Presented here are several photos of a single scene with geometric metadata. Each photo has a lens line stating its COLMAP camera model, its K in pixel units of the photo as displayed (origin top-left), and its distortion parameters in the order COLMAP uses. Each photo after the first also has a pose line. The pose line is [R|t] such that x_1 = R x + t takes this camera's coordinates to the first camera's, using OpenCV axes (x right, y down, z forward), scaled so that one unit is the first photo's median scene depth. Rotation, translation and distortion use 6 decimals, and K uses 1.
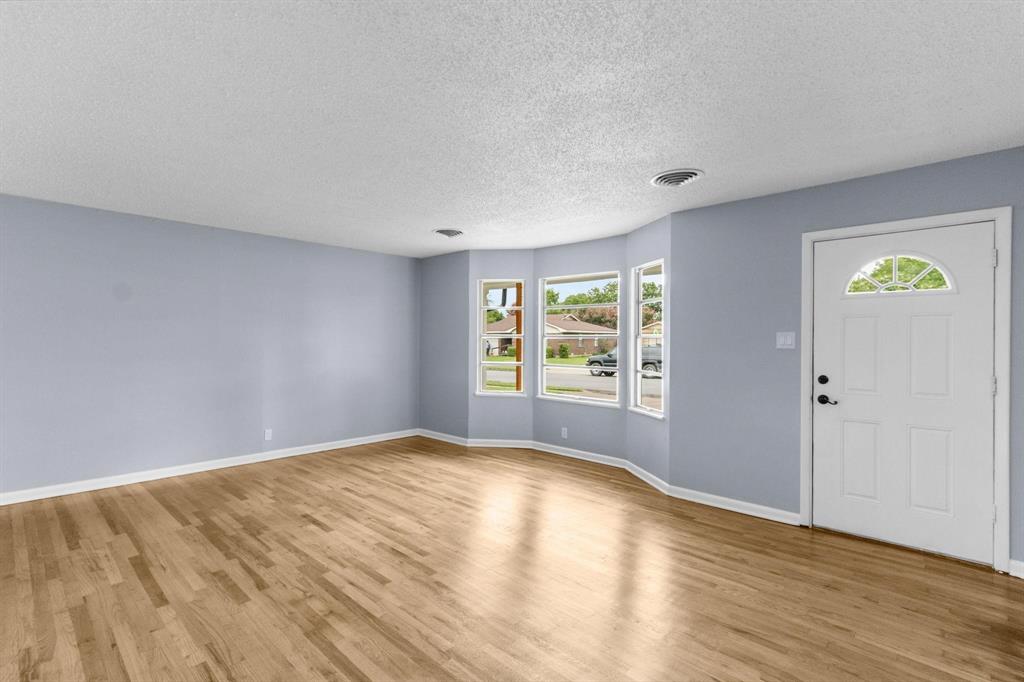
lens RADIAL K [[480.4, 0, 517.8], [0, 480.4, 340.2], [0, 0, 1]] dist [0.001829, -0.000399]
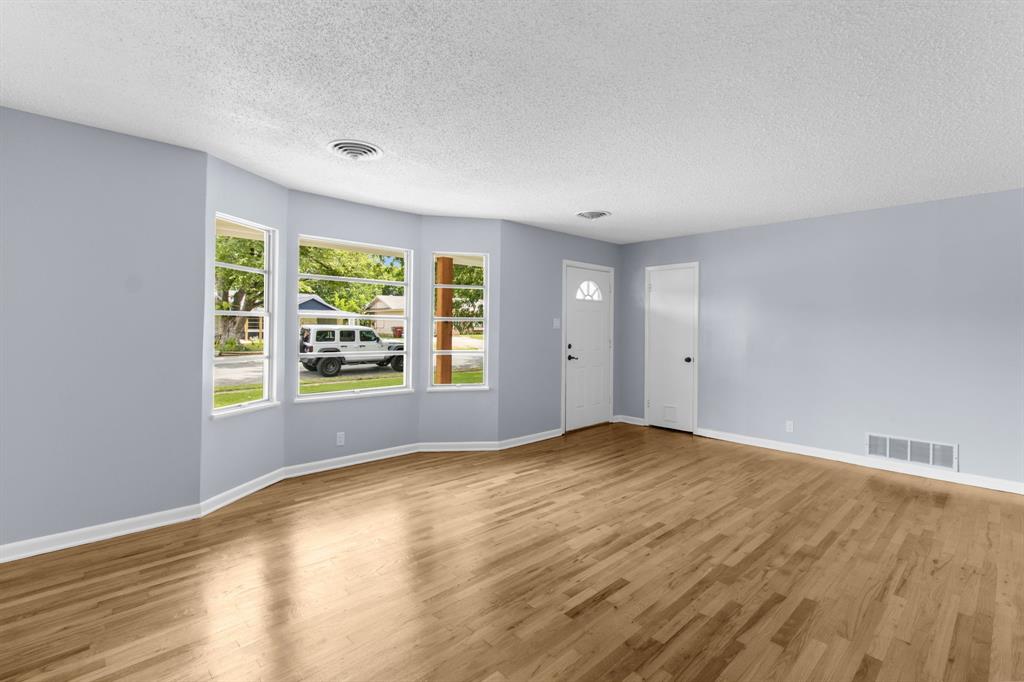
lens RADIAL K [[472.8, 0, 523.3], [0, 472.8, 322.2], [0, 0, 1]] dist [0.001730, 0.000027]
pose [[0.052862, 0.001881, 0.998600, -1.084653], [-0.010361, 0.999945, -0.001335, -0.001170], [-0.998548, -0.010276, 0.052879, 1.076749]]
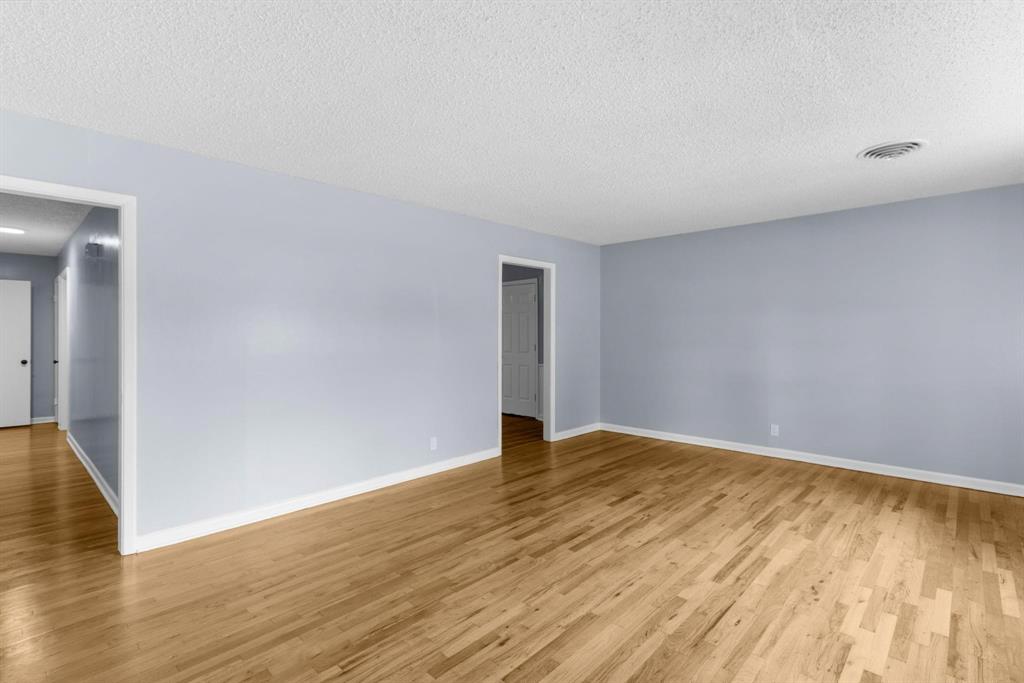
lens RADIAL K [[480.4, 0, 517.8], [0, 480.4, 340.7], [0, 0, 1]] dist [0.001829, -0.000399]
pose [[-0.004568, 0.011122, -0.999928, 0.667069], [0.005771, 0.999922, 0.011096, 0.008963], [0.999973, -0.005719, -0.004631, 0.766149]]
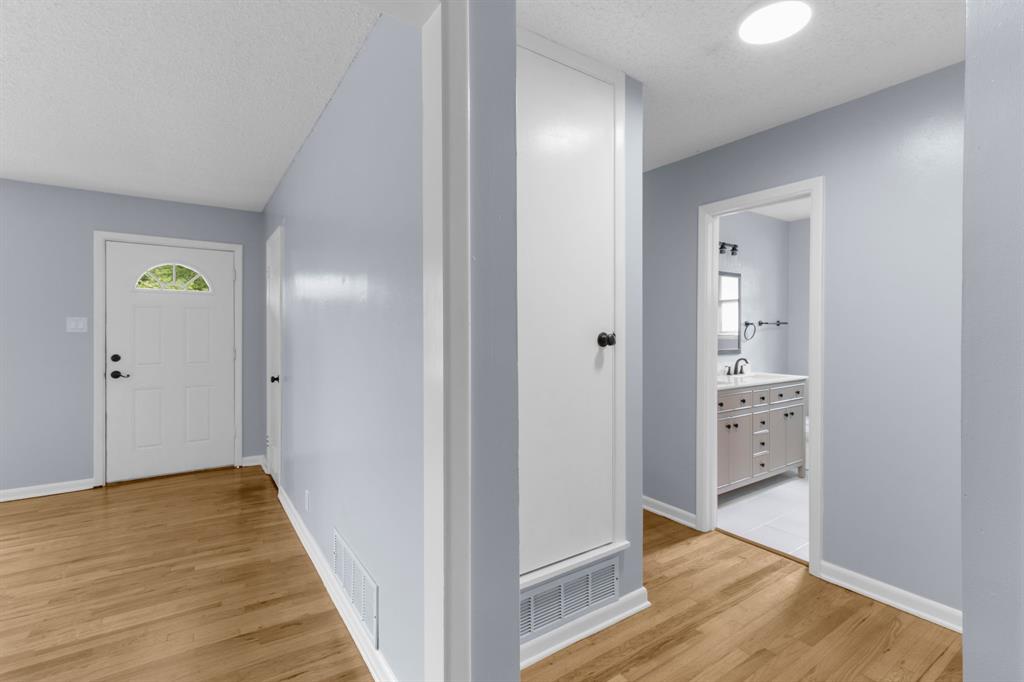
lens RADIAL K [[470.6, 0, 518.0], [0, 470.6, 335.1], [0, 0, 1]] dist [0.001275, -0.000518]
pose [[0.206852, -0.009743, 0.978324, -0.299922], [-0.003088, 0.999939, 0.010611, 0.009734], [-0.978367, -0.005216, 0.206809, -0.216586]]
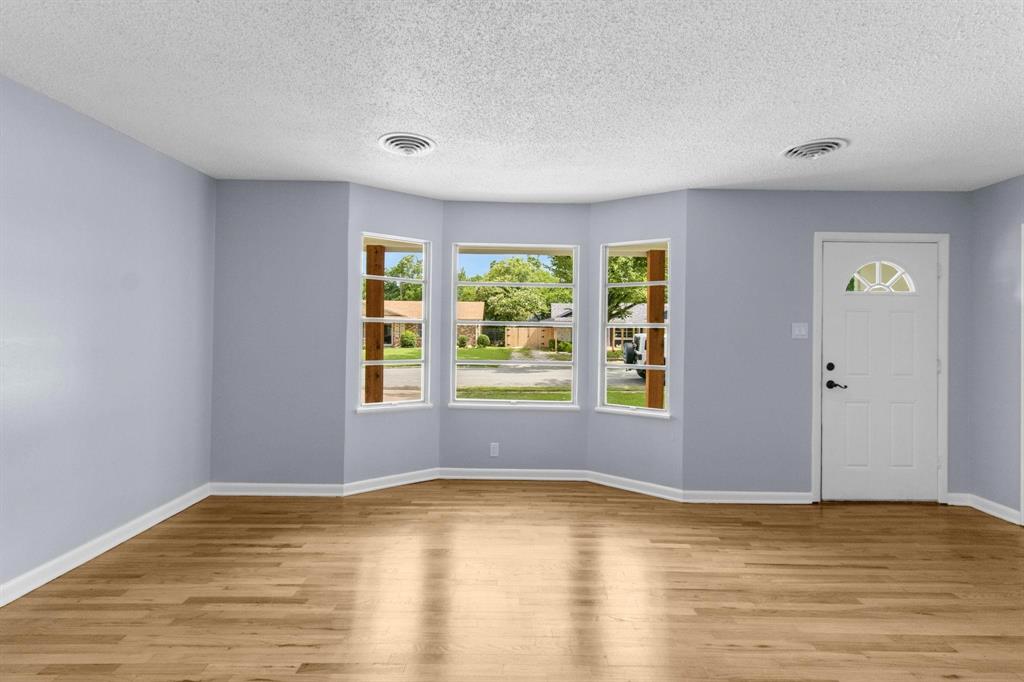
lens RADIAL K [[476.1, 0, 522.4], [0, 476.1, 329.5], [0, 0, 1]] dist [0.004589, 0.000467]
pose [[0.728034, 0.005698, 0.685517, -0.635979], [-0.009500, 0.999953, 0.001778, 0.001462], [-0.685475, -0.007807, 0.728054, 0.686149]]
